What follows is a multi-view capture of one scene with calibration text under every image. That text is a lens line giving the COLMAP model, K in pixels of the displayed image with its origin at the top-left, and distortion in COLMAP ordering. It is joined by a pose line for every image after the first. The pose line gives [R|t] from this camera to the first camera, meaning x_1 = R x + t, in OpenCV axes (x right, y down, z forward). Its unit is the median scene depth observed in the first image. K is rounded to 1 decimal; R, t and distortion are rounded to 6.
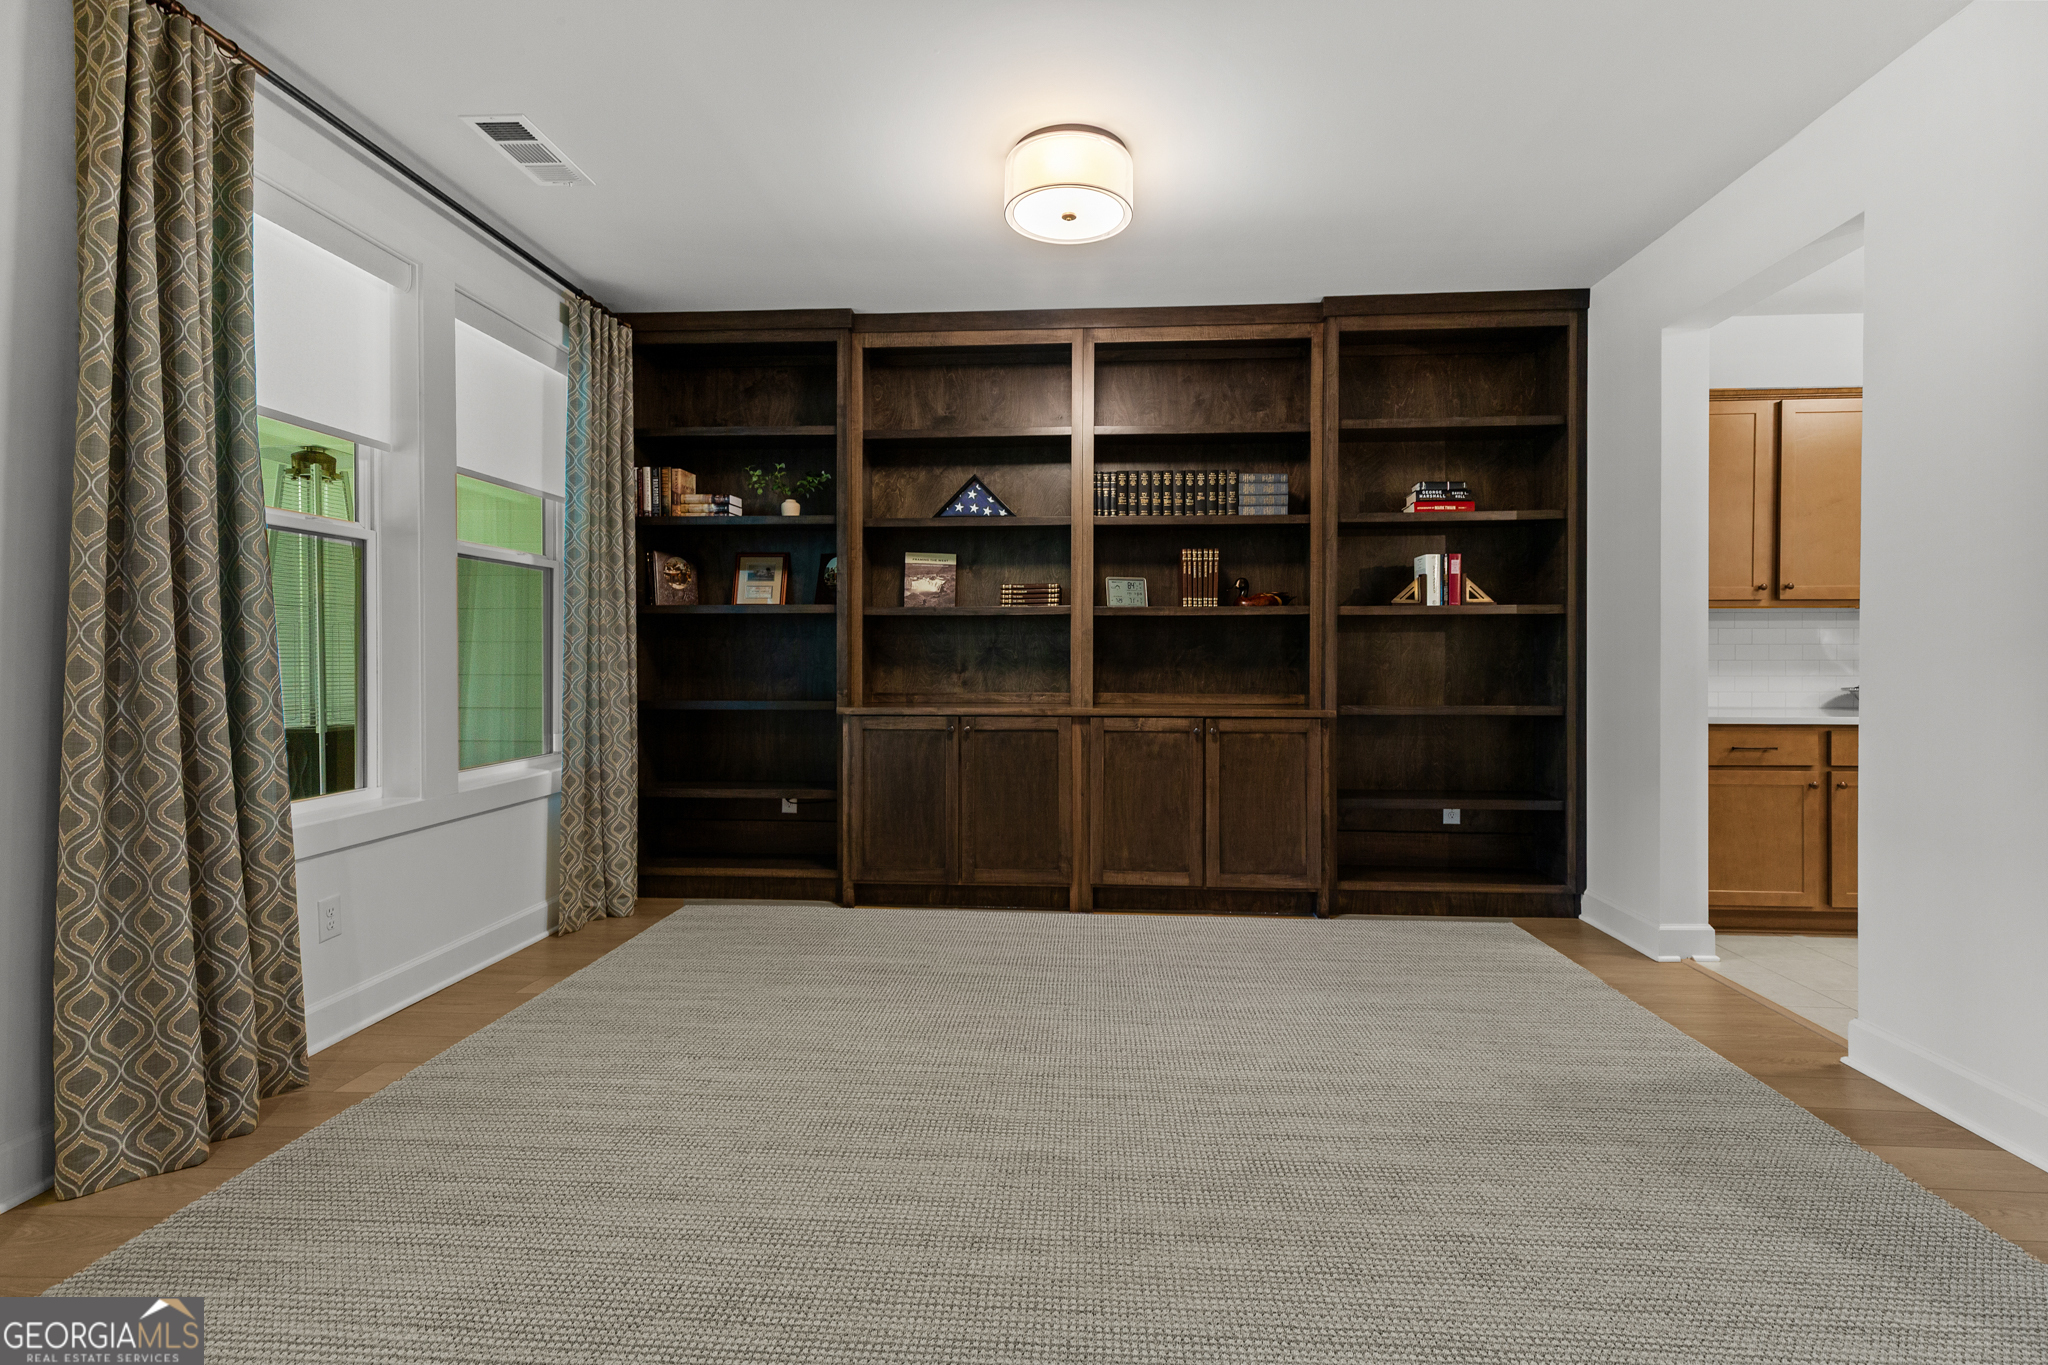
lens RADIAL K [[922.1, 0, 1033.8], [0, 922.1, 662.4], [0, 0, 1]] dist [0.008173, -0.000073]
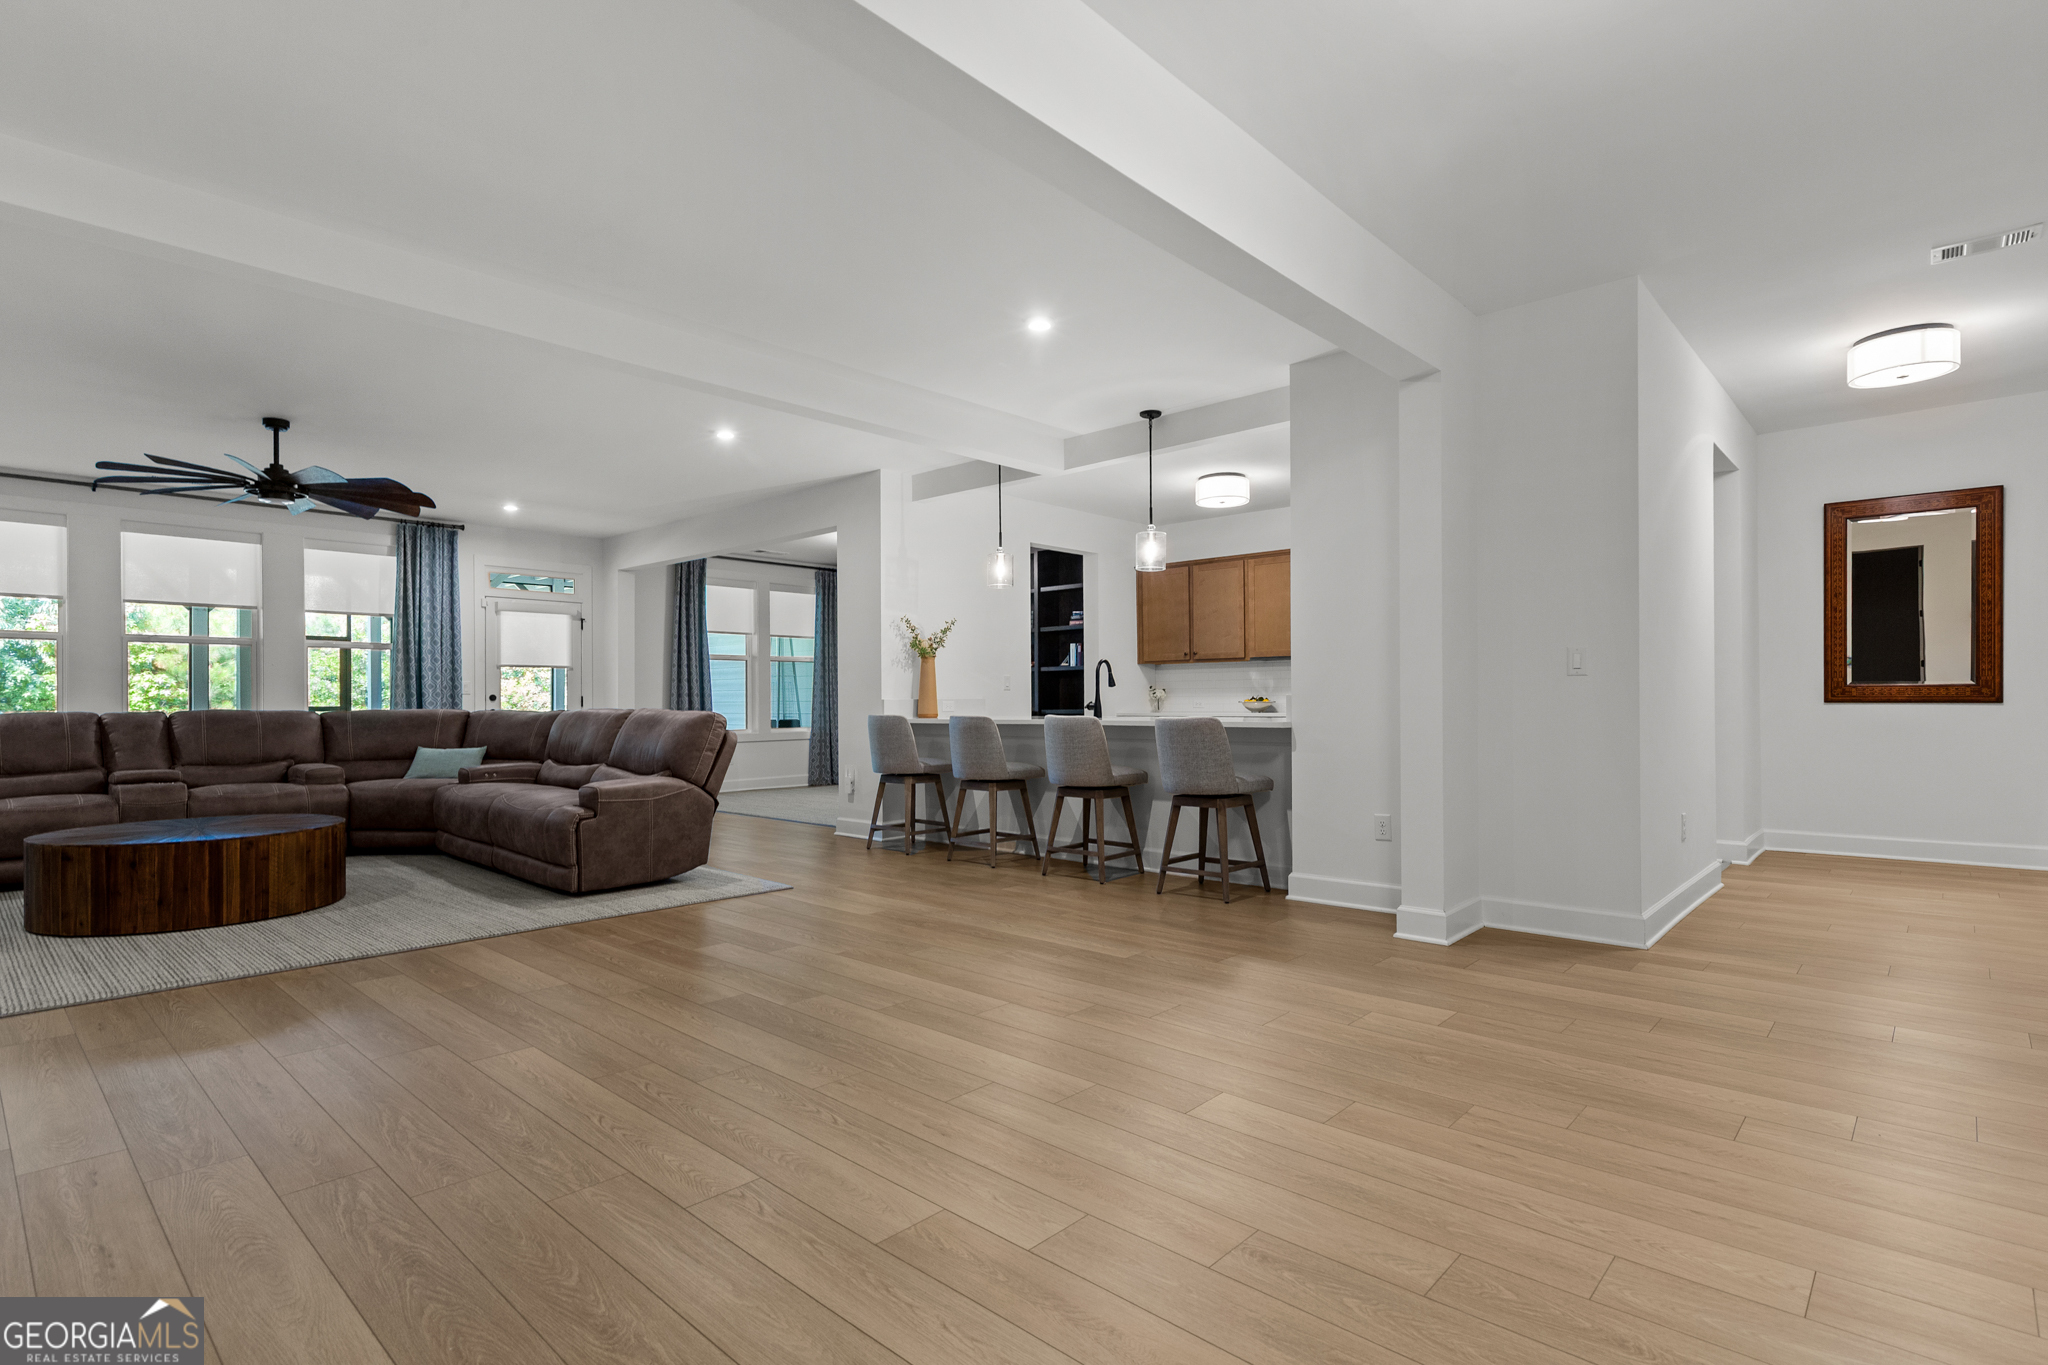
lens RADIAL K [[1000.3, 0, 1034.9], [0, 1000.3, 697.6], [0, 0, 1]] dist [0.000573, -0.000367]
pose [[0.782632, -0.008150, -0.622432, 1.828501], [0.003349, 0.999955, -0.008882, 0.036139], [0.622476, 0.004867, 0.782624, -0.956321]]
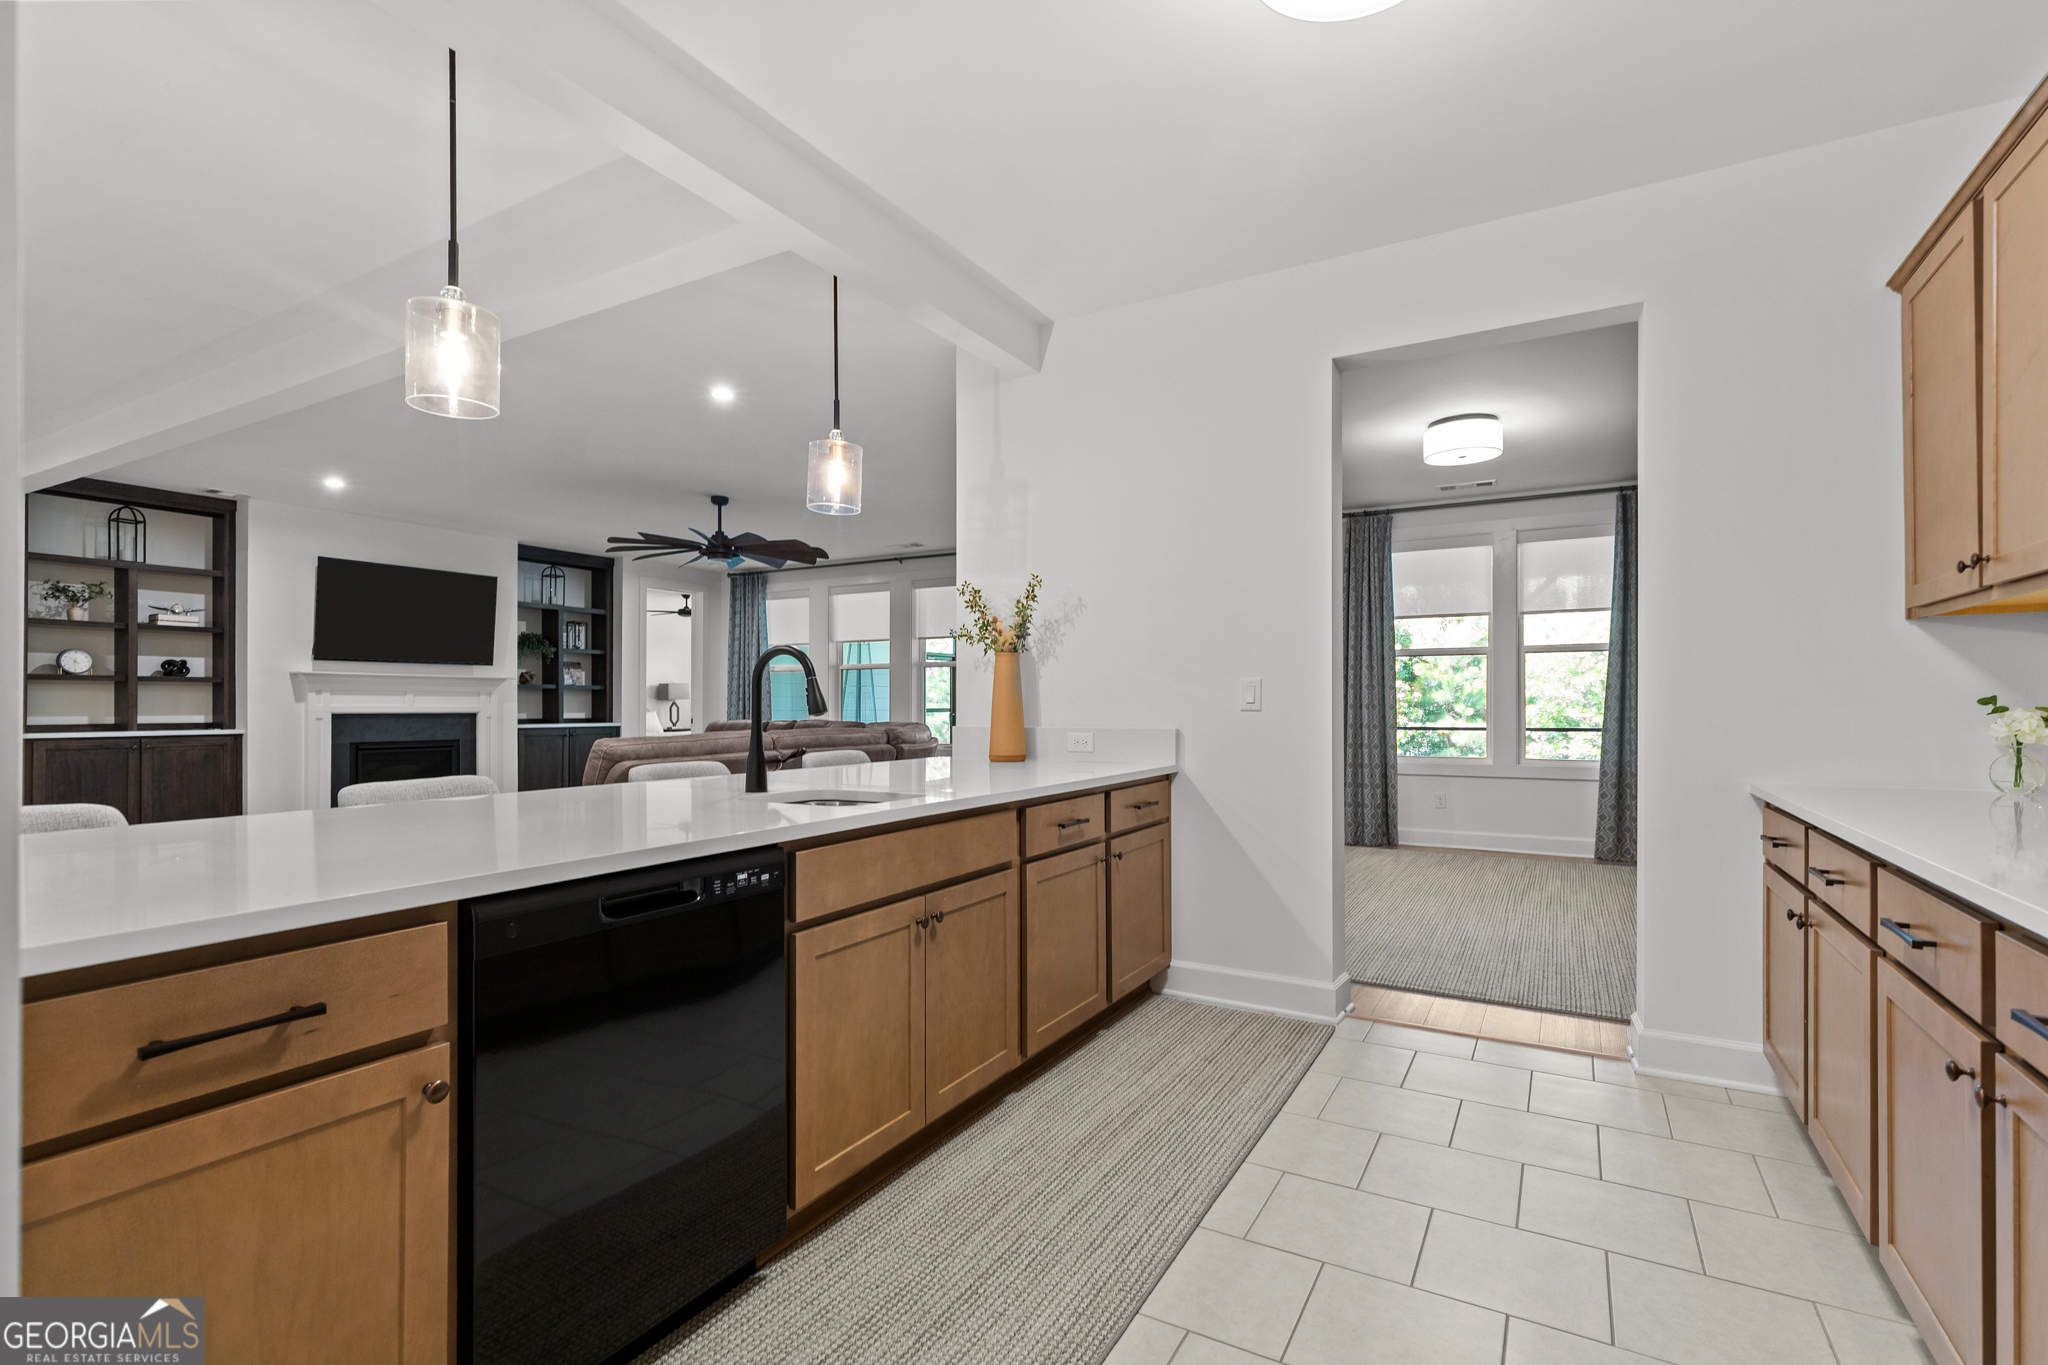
lens RADIAL K [[937.5, 0, 1033.2], [0, 937.5, 699.2], [0, 0, 1]] dist [-0.000362, 0.000041]
pose [[-0.434008, -0.003684, -0.900901, 1.393291], [-0.002764, 0.999992, -0.002758, -0.003779], [0.900905, 0.001293, -0.434015, 0.707946]]
